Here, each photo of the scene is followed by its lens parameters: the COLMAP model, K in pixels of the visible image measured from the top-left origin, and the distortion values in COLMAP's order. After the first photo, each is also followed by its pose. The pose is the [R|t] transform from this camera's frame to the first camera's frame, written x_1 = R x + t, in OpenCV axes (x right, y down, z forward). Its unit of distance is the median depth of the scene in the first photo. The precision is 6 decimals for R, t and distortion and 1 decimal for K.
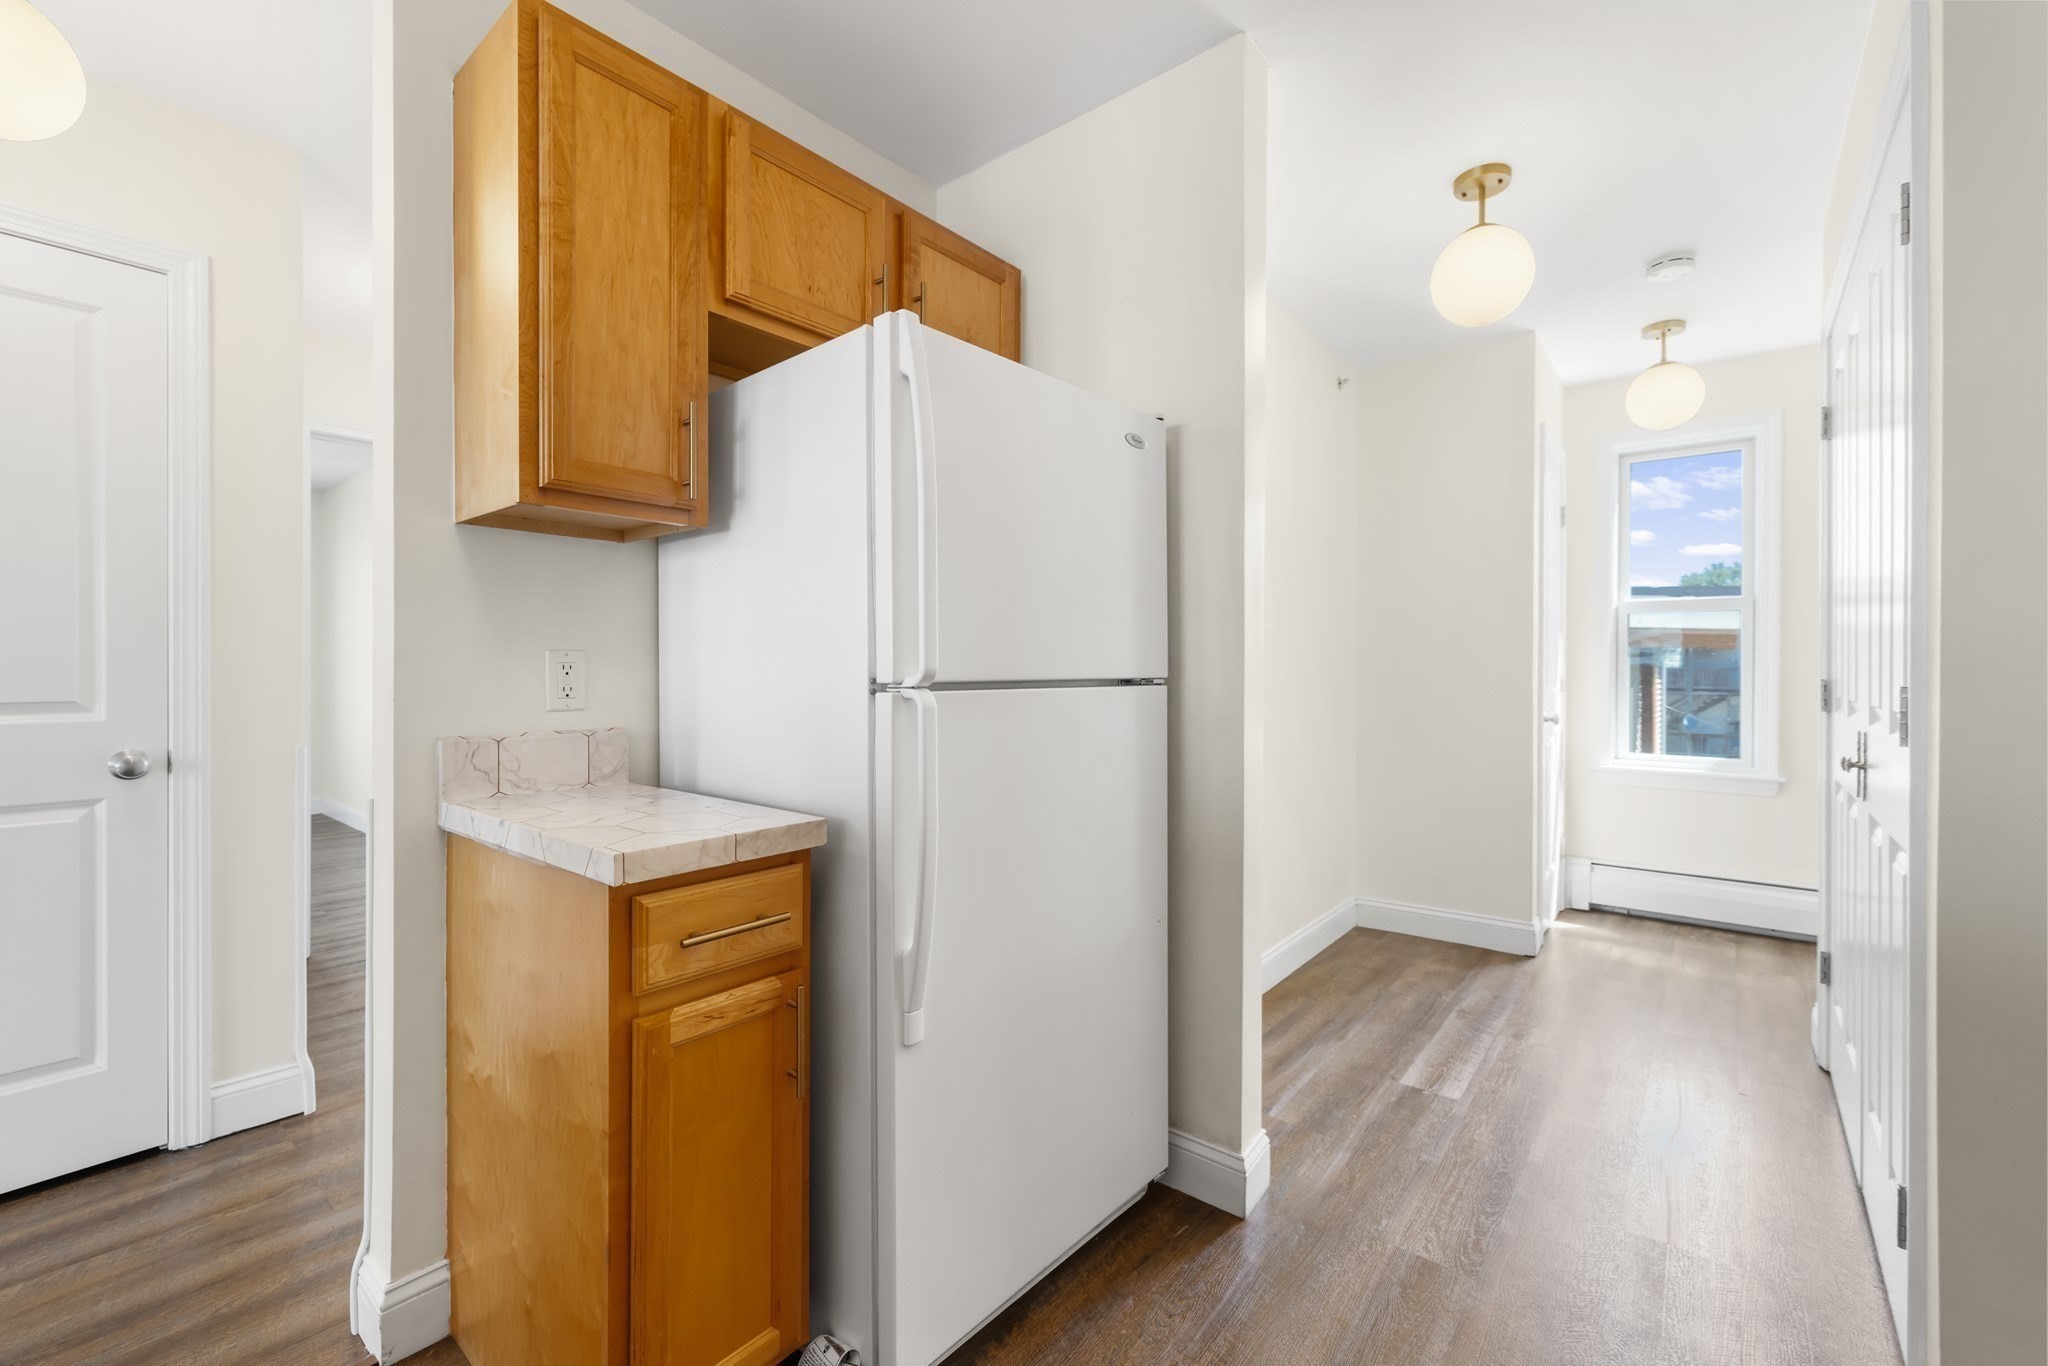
lens RADIAL K [[863.6, 0, 1030.6], [0, 863.6, 667.9], [0, 0, 1]] dist [0.001293, 0.000106]
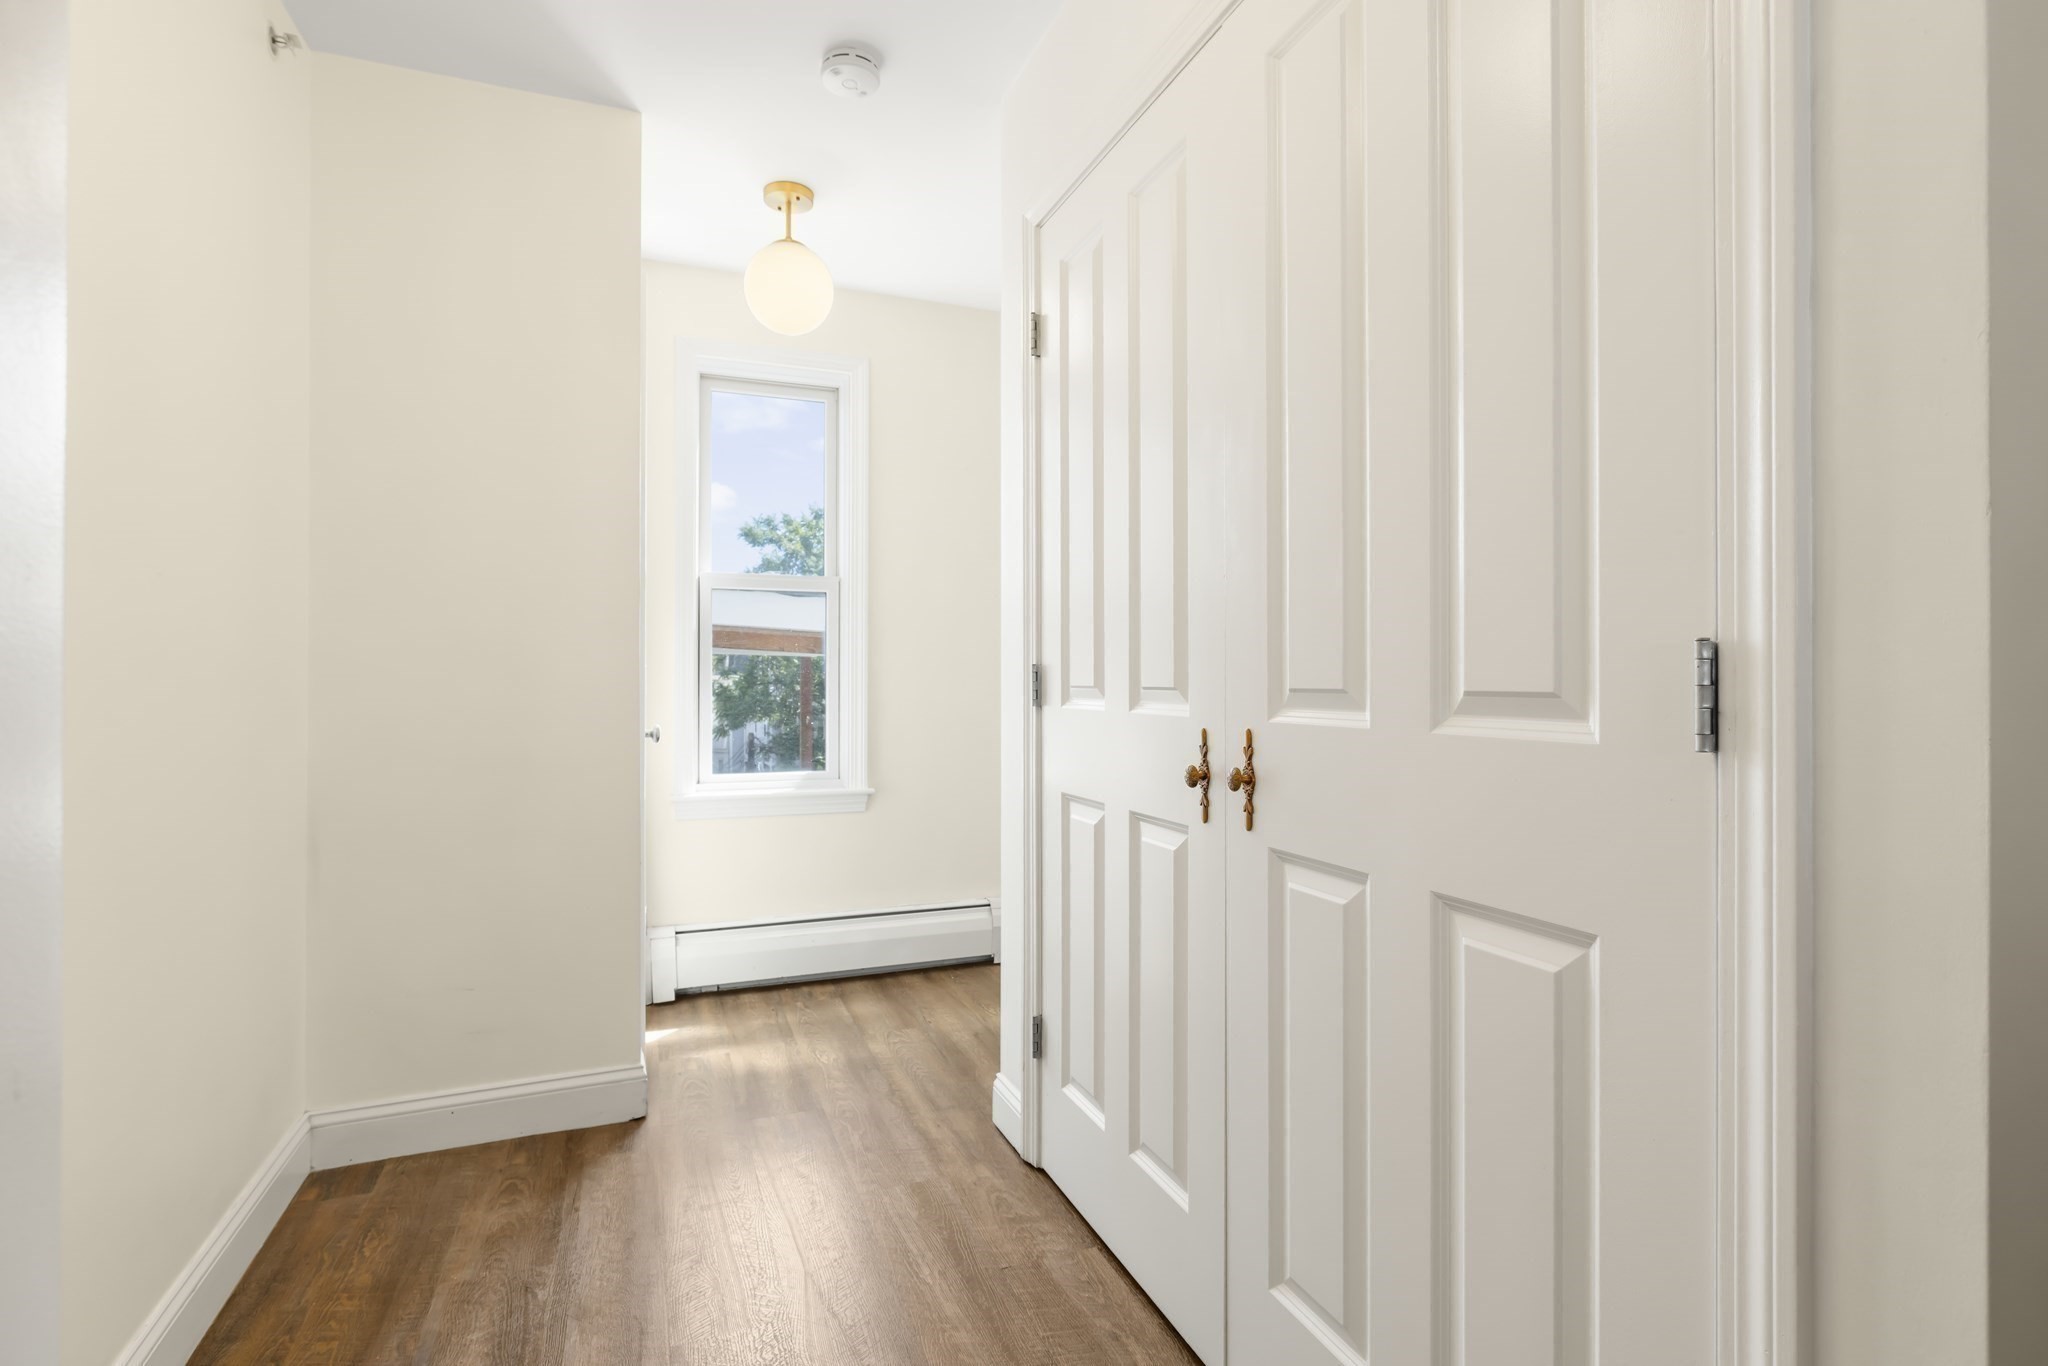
lens RADIAL K [[986.0, 0, 1025.7], [0, 986.0, 680.2], [0, 0, 1]] dist [-0.001460, -0.000538]
pose [[0.506596, -0.003915, 0.862175, 0.110376], [0.002029, 0.999992, 0.003349, 0.017539], [-0.862181, 0.000053, 0.506600, 0.403926]]
